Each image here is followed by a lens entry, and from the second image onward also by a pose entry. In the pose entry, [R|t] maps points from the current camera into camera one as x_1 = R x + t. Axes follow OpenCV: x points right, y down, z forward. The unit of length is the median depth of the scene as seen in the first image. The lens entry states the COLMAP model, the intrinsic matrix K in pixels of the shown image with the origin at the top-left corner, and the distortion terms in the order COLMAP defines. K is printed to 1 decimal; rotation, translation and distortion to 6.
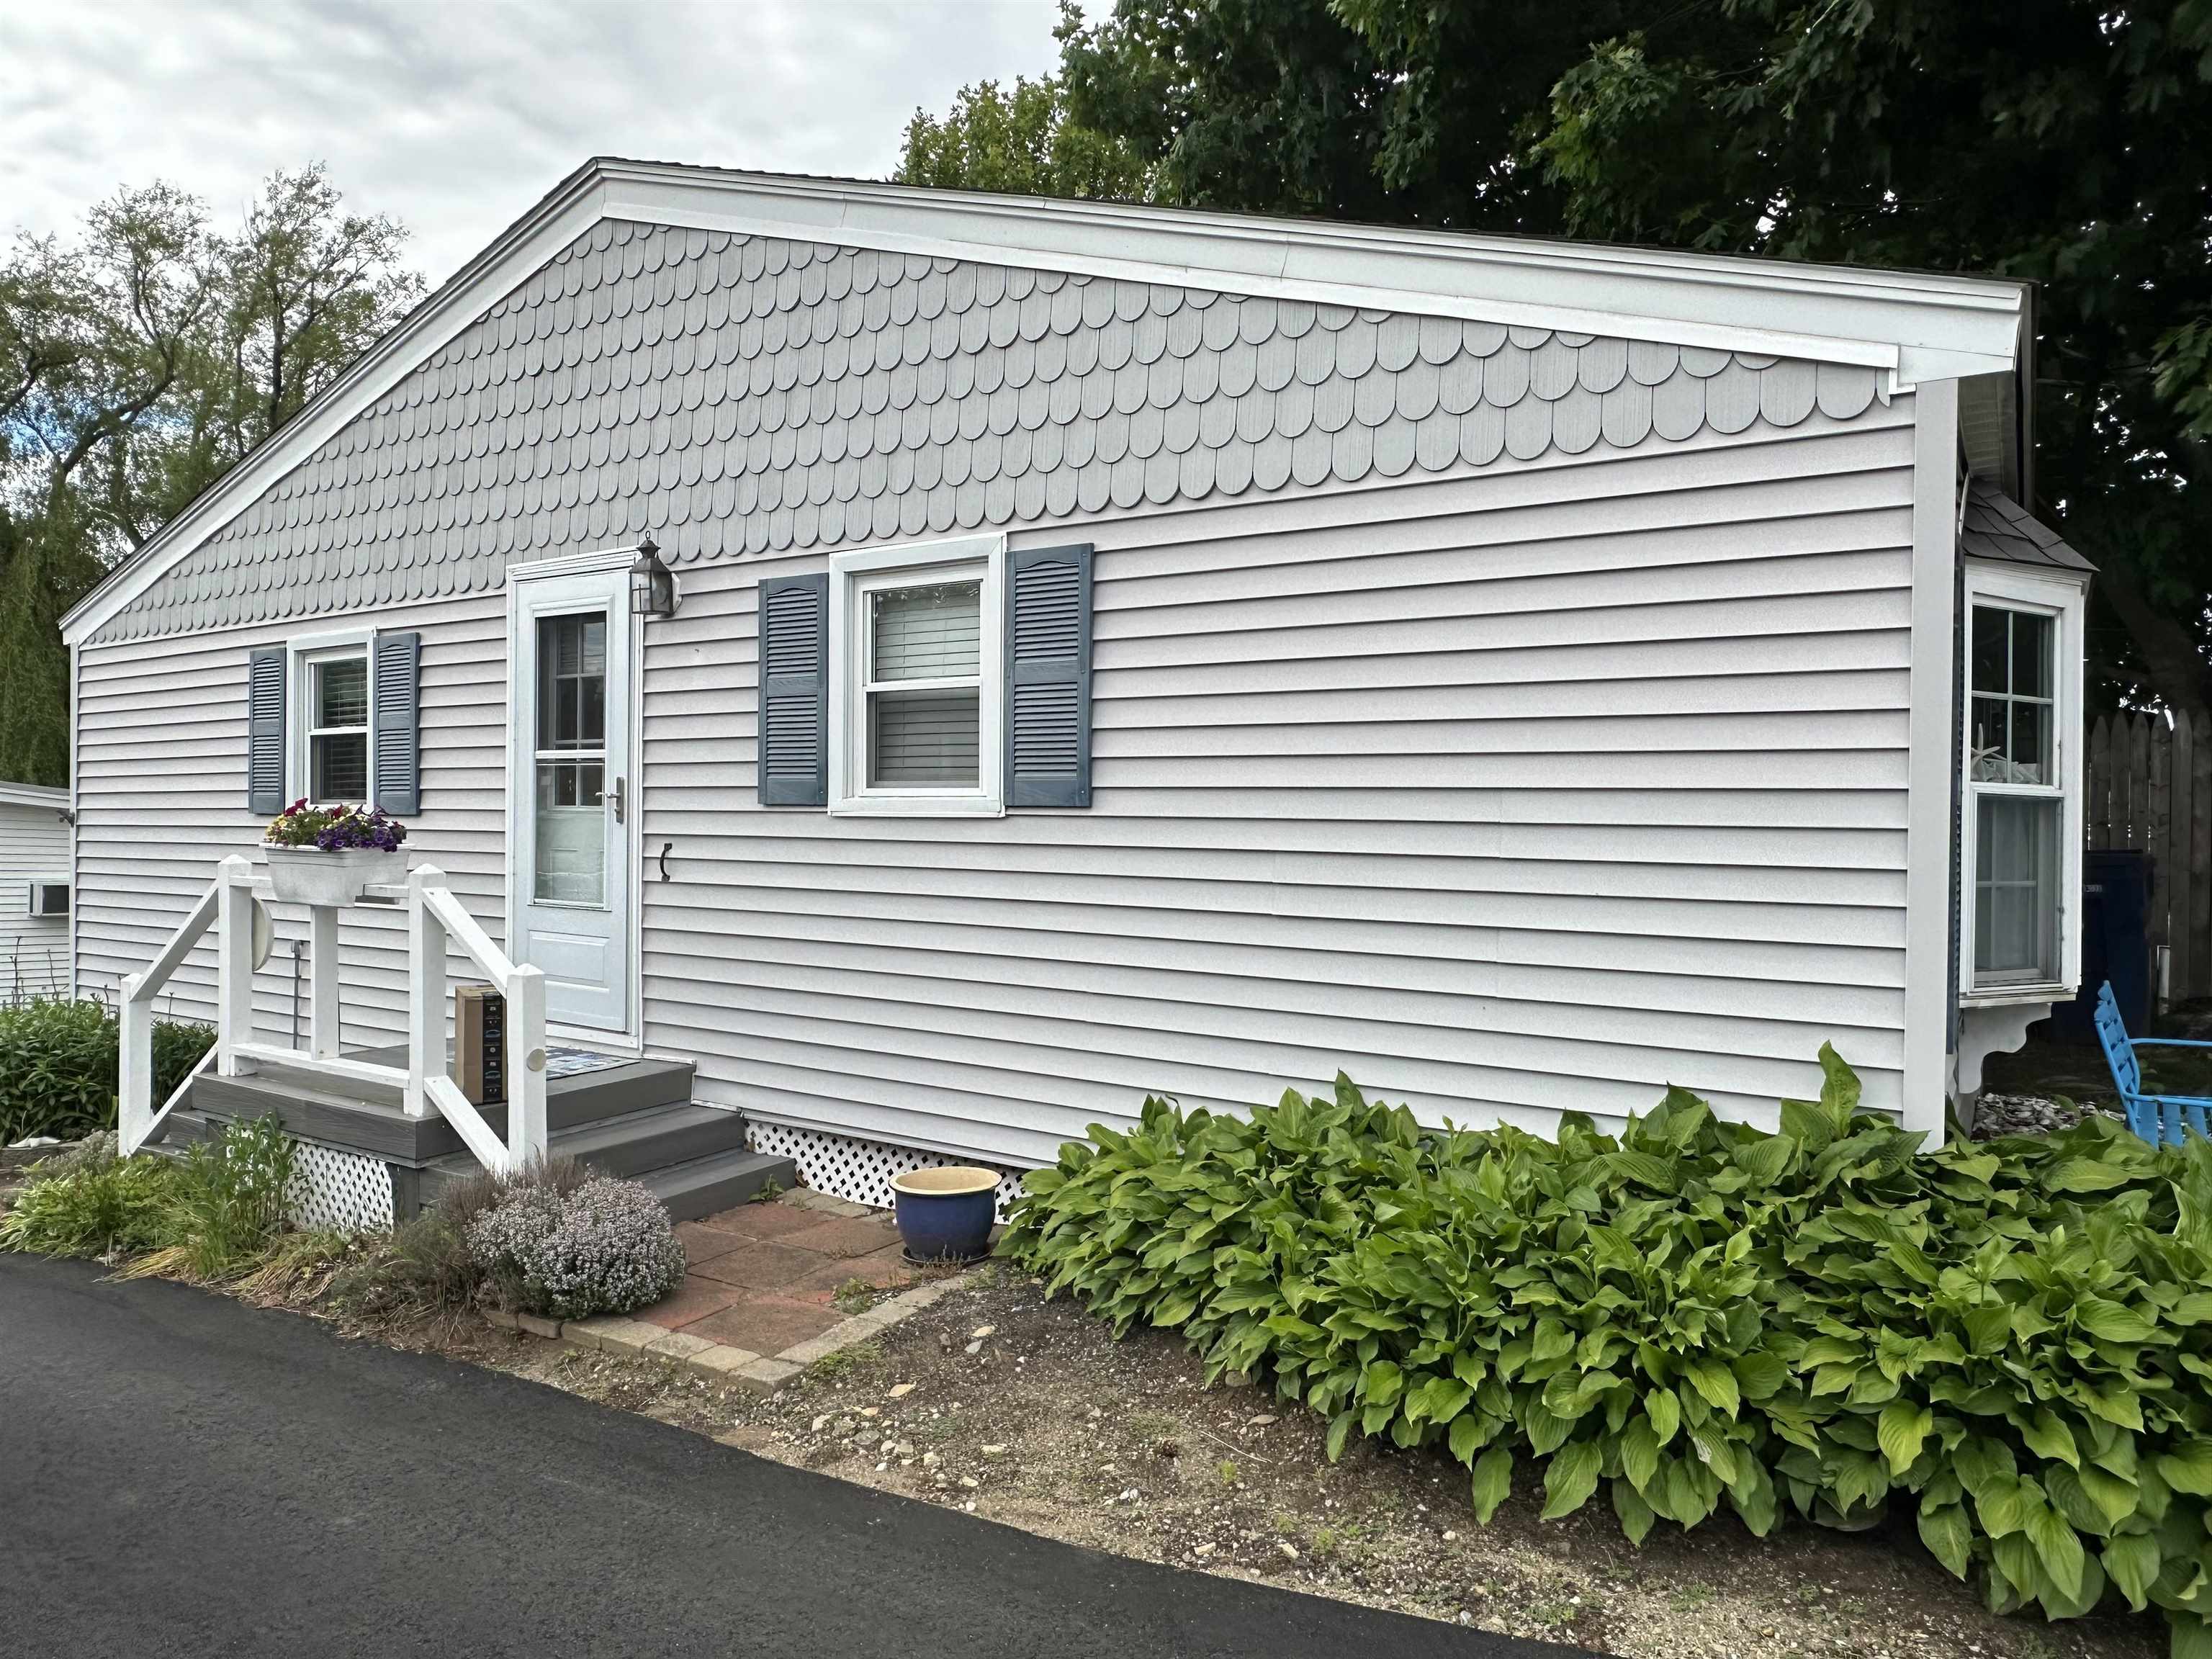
lens RADIAL K [[1426.6, 0, 1105.9], [0, 1426.6, 831.4], [0, 0, 1]] dist [-0.002883, 0.004569]
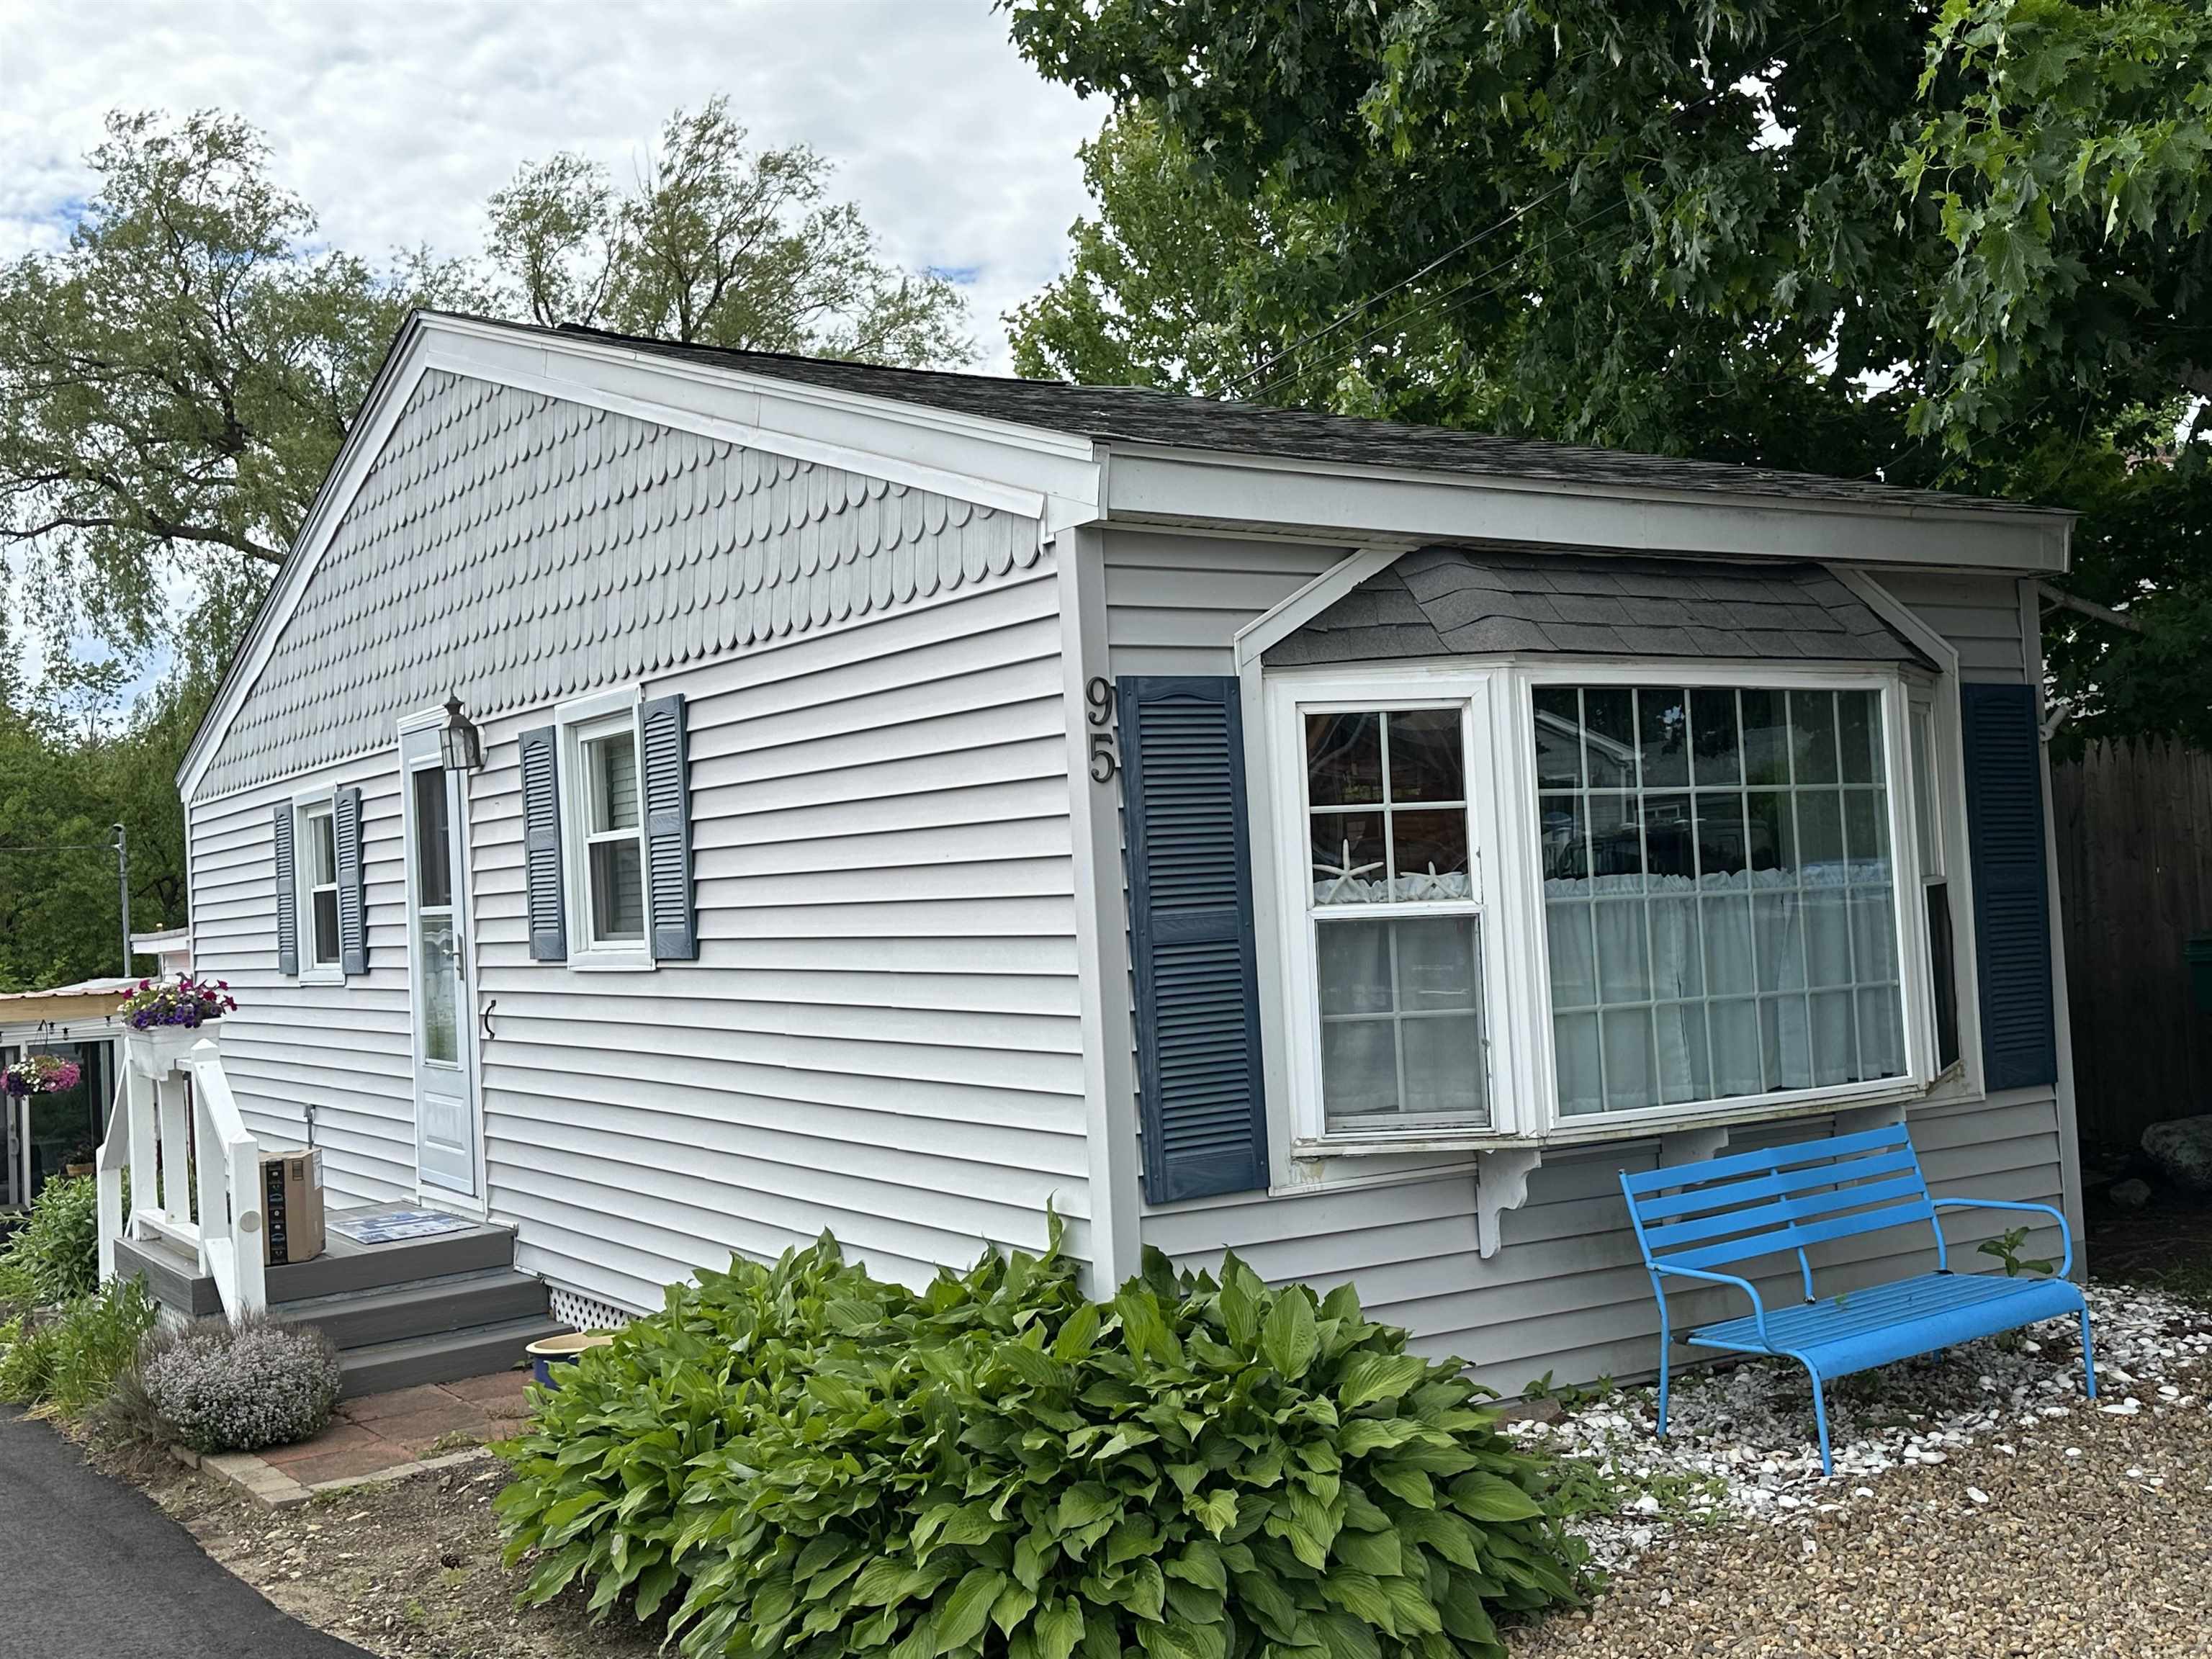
lens RADIAL K [[2253.1, 0, 1151.4], [0, 2253.1, 817.6], [0, 0, 1]] dist [0.056394, 0.000000]
pose [[0.917305, -0.068931, -0.392174, 0.762770], [0.056591, 0.997473, -0.042954, -0.025704], [0.394144, 0.017209, 0.918888, -0.263920]]
